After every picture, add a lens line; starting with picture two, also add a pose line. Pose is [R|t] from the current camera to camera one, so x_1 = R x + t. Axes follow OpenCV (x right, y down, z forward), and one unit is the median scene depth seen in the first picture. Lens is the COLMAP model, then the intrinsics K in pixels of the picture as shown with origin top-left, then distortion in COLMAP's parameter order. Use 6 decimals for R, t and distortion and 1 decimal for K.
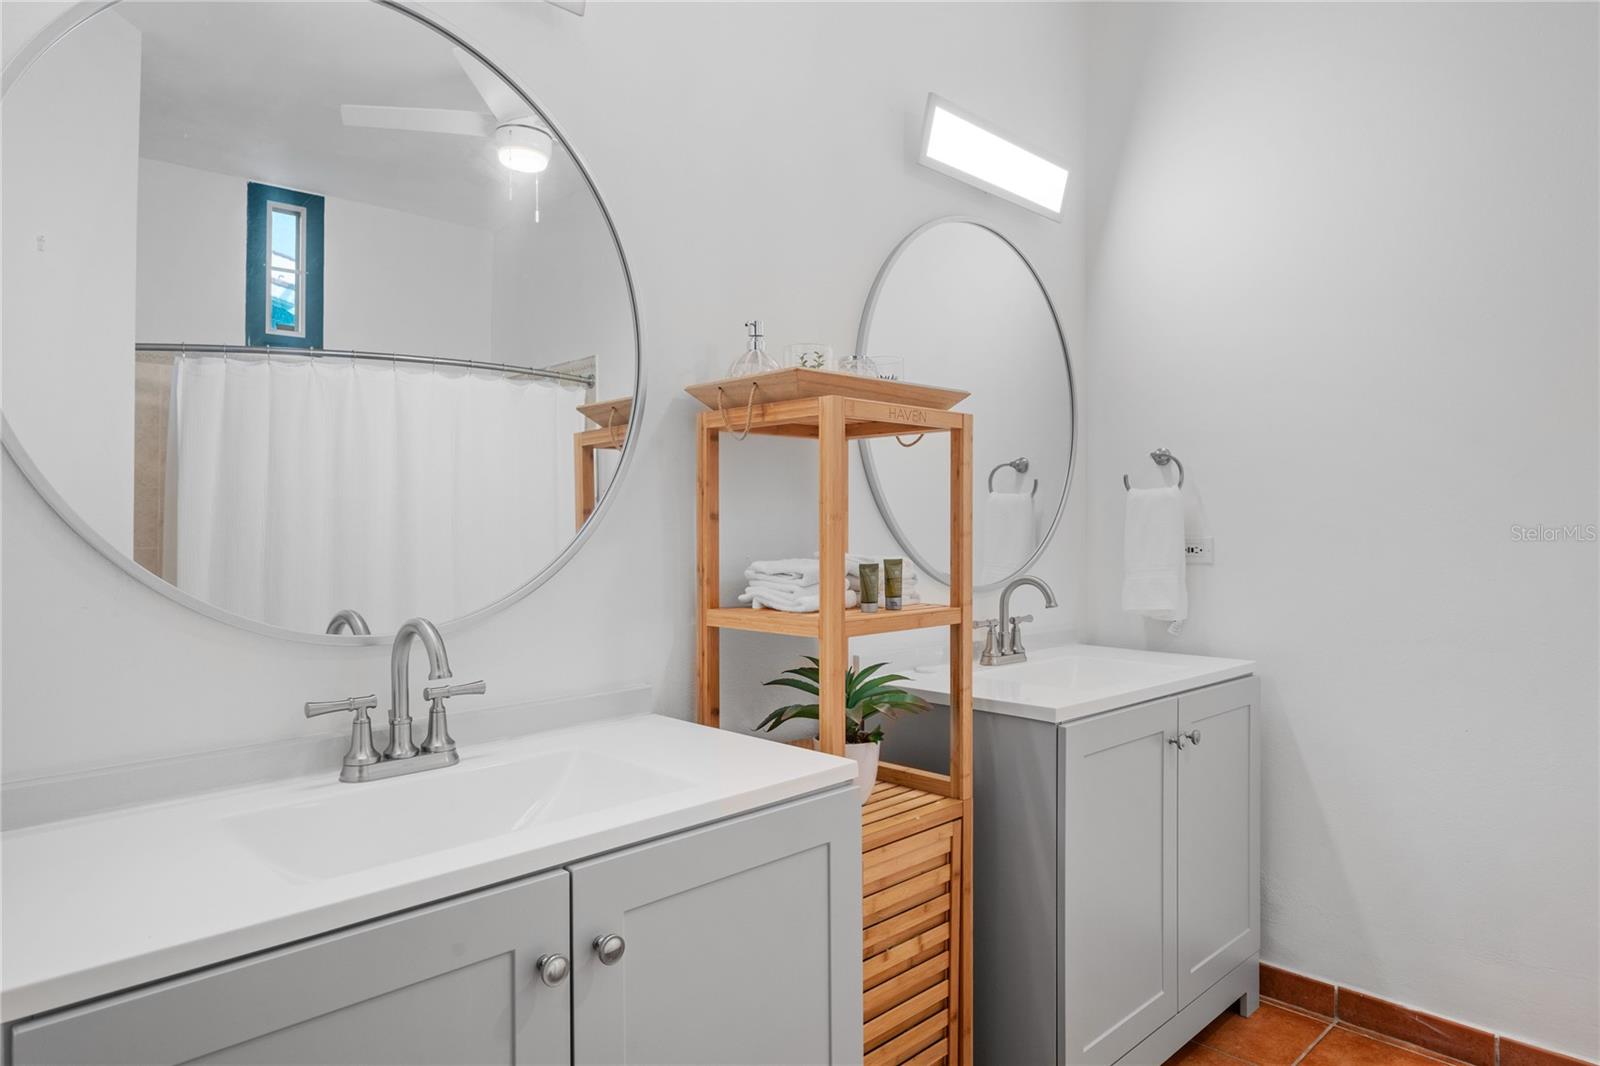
lens RADIAL K [[973.9, 0, 777.9], [0, 973.9, 540.0], [0, 0, 1]] dist [0.005699, 0.006471]
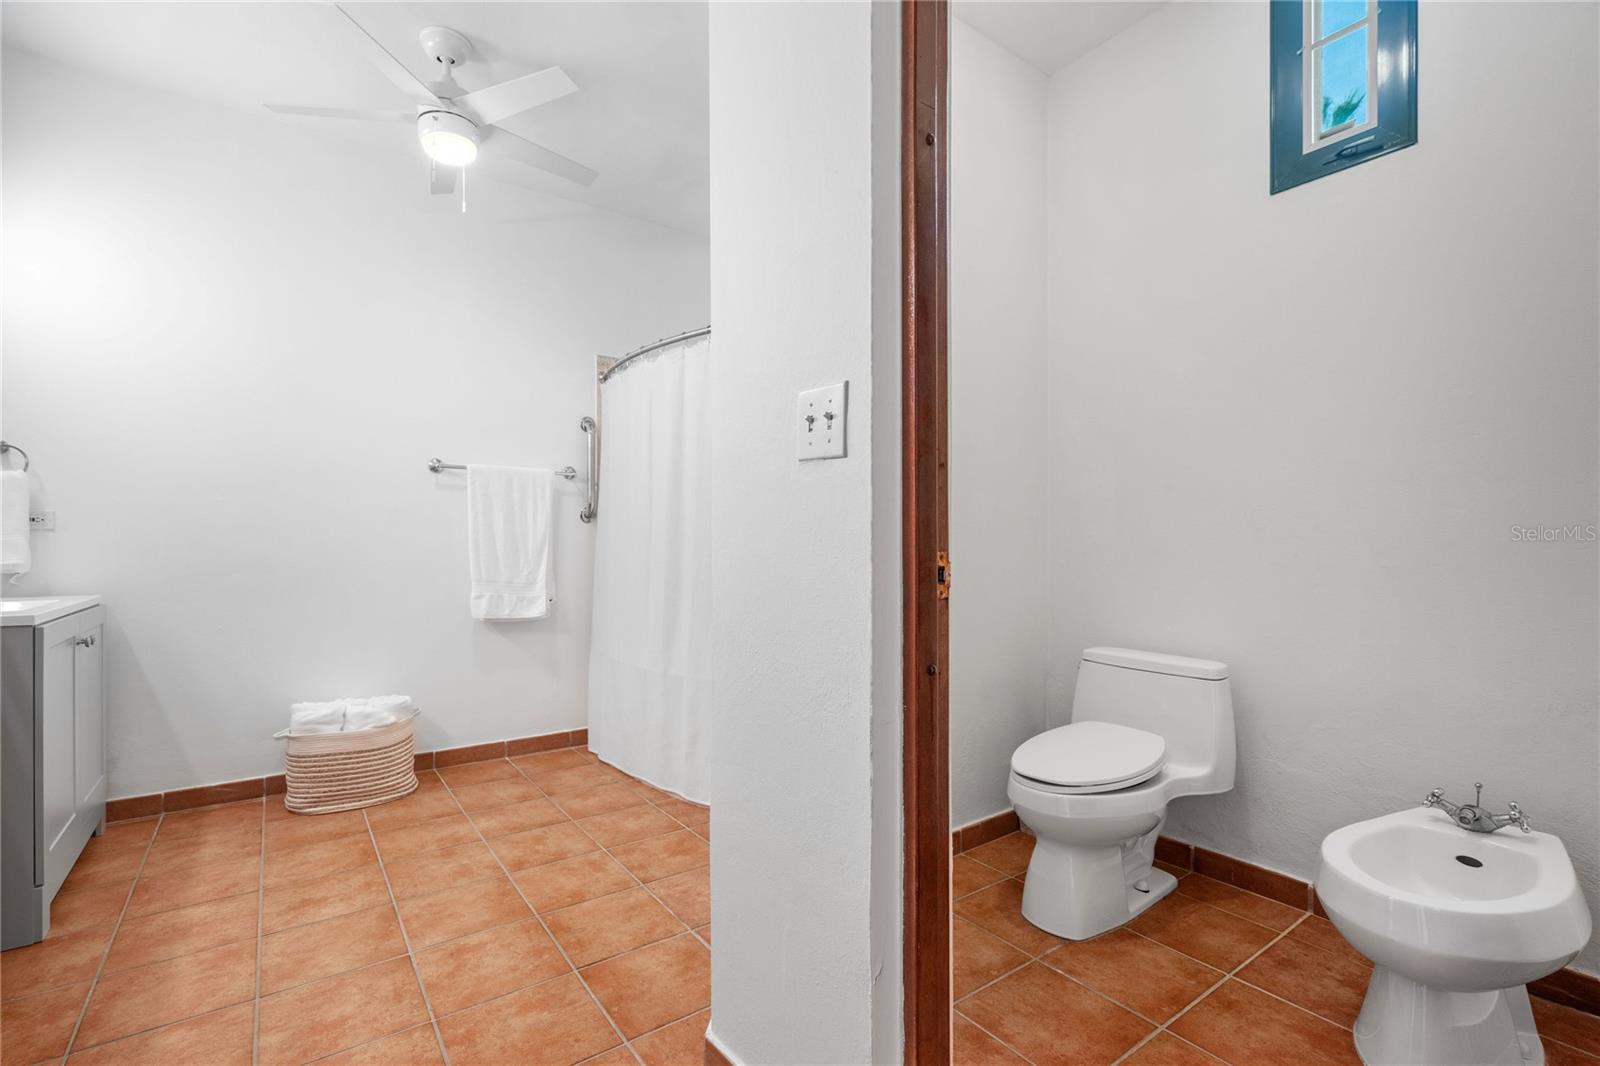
lens RADIAL K [[736.5, 0, 797.3], [0, 736.5, 548.4], [0, 0, 1]] dist [-0.003103, 0.001893]
pose [[0.140391, -0.003909, 0.990088, -0.616857], [0.006774, 0.999973, 0.002987, 0.078064], [-0.990073, 0.006288, 0.140413, -0.256957]]
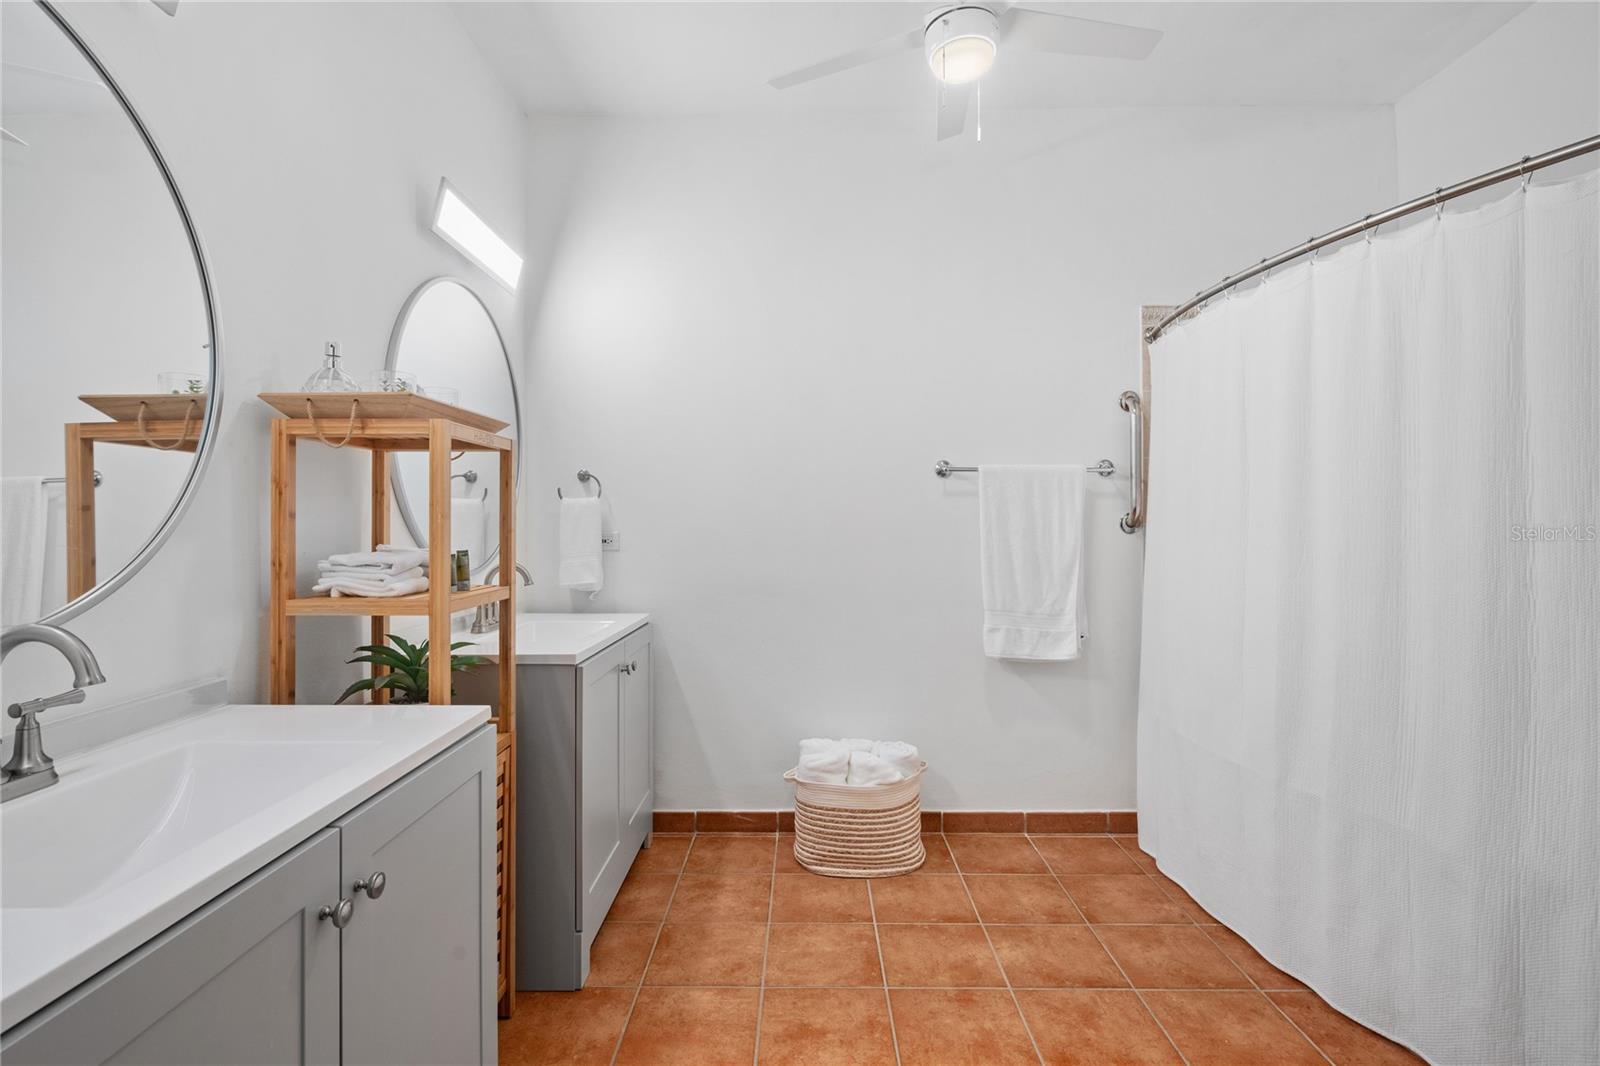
lens RADIAL K [[770.5, 0, 794.7], [0, 770.5, 525.6], [0, 0, 1]] dist [0.002271, 0.002206]
pose [[0.700103, 0.001035, 0.714041, -0.284102], [0.008383, 0.999918, -0.009669, 0.000738], [-0.713993, 0.012754, 0.700037, -0.006686]]
